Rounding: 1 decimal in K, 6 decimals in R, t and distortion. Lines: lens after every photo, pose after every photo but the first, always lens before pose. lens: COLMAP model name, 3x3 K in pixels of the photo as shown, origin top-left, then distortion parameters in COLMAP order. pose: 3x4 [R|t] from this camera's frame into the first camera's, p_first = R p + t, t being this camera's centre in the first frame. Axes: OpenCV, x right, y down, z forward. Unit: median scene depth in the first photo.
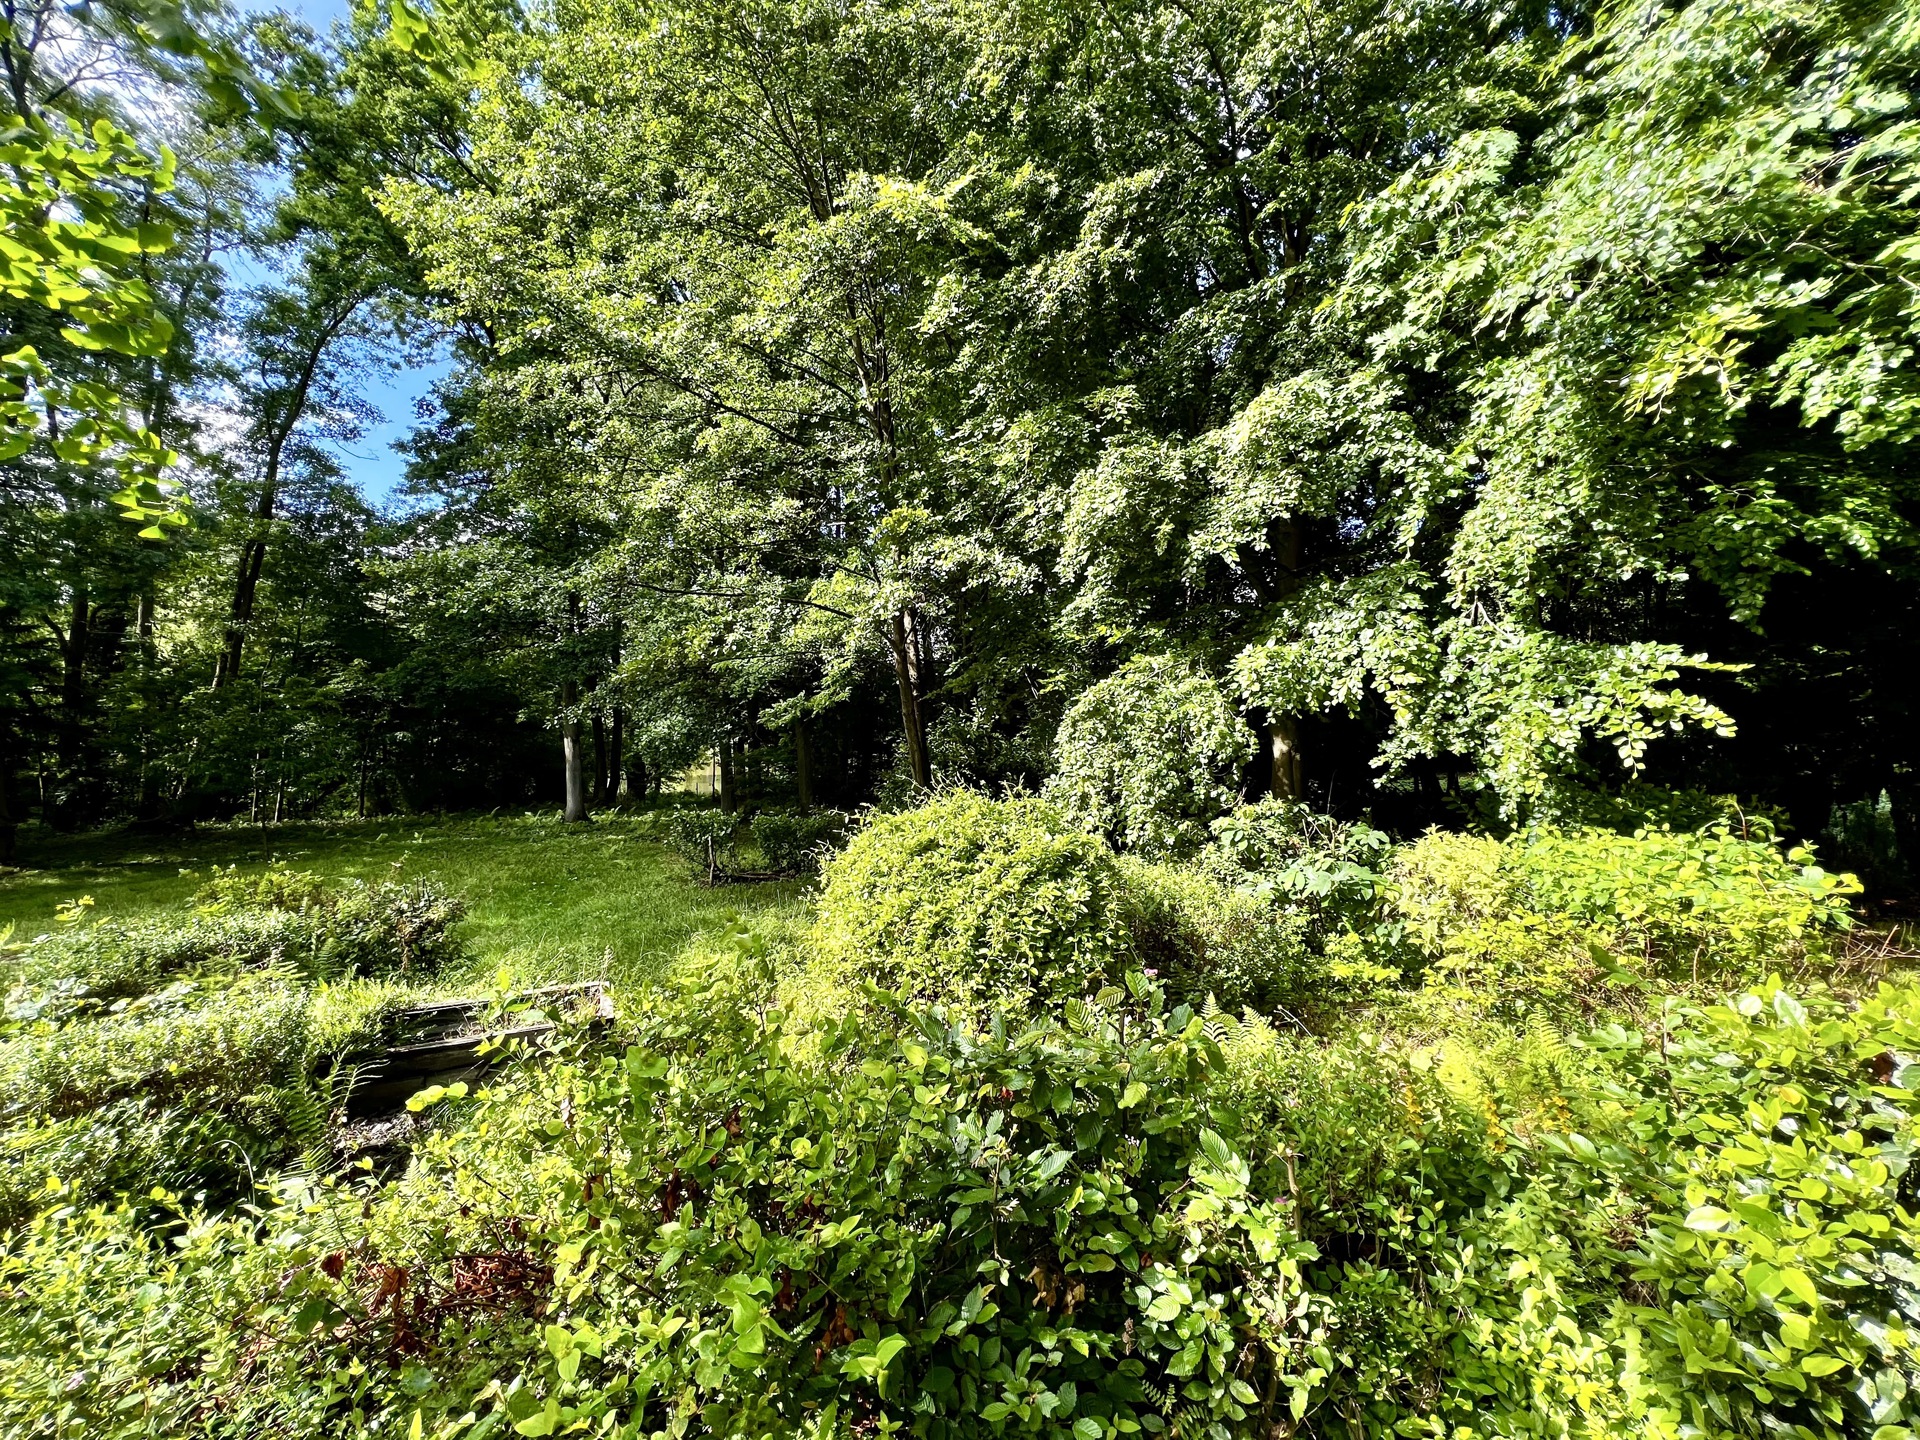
lens RADIAL K [[785.2, 0, 960.0], [0, 785.2, 720.0], [0, 0, 1]] dist [0.020251, 0.000370]
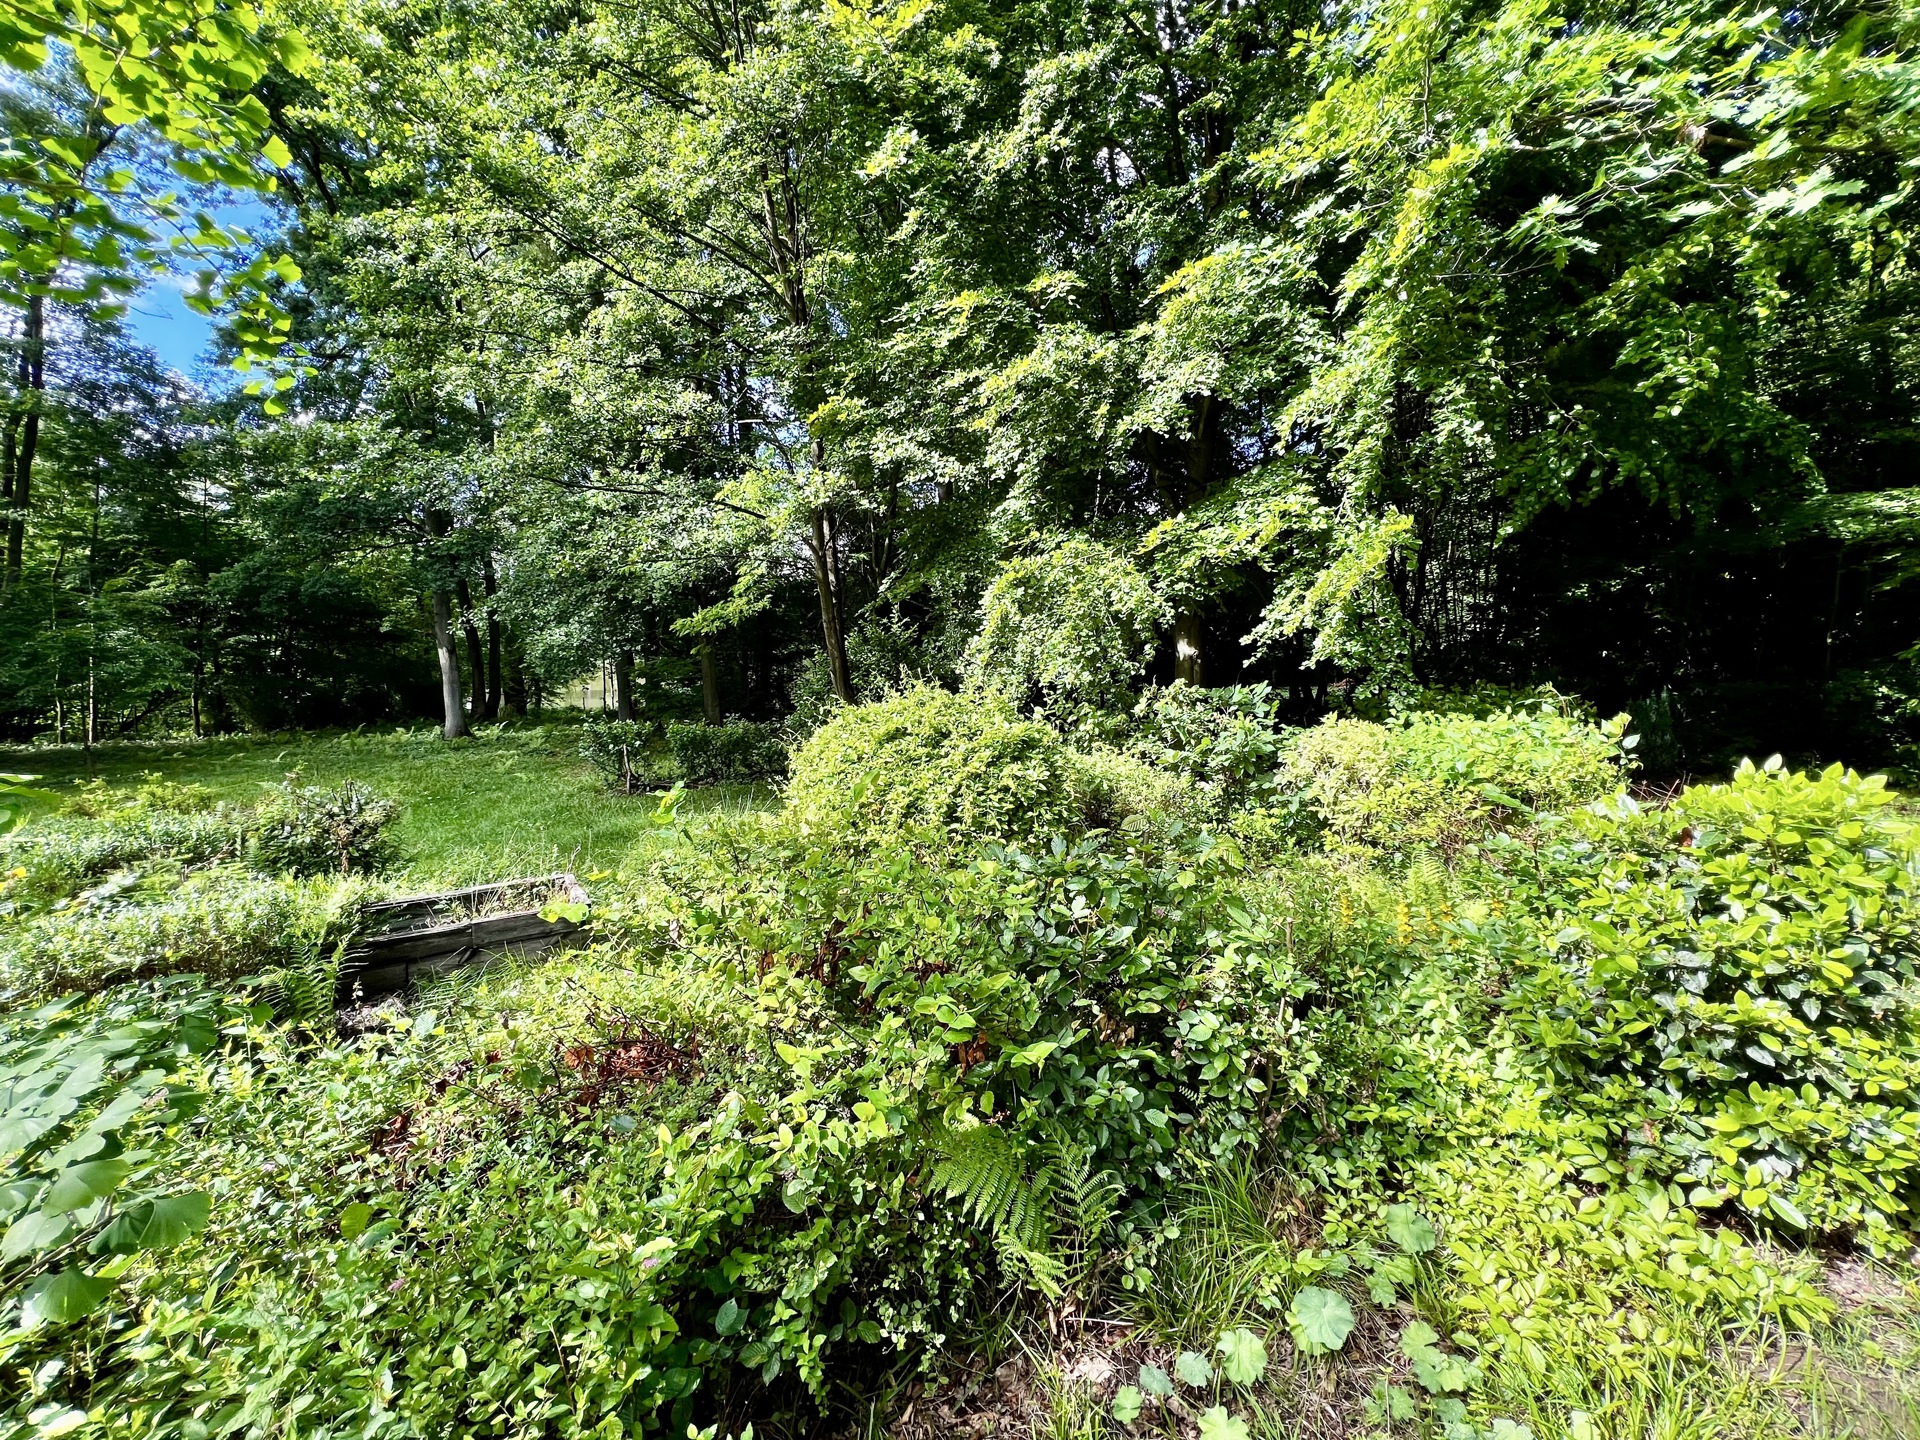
lens RADIAL K [[787.8, 0, 955.1], [0, 787.8, 729.9], [0, 0, 1]] dist [0.017196, 0.000029]
pose [[0.991545, -0.013616, 0.129046, -0.090445], [-0.001869, 0.992878, 0.119121, 0.025538], [-0.129749, -0.118355, 0.984458, -0.052033]]
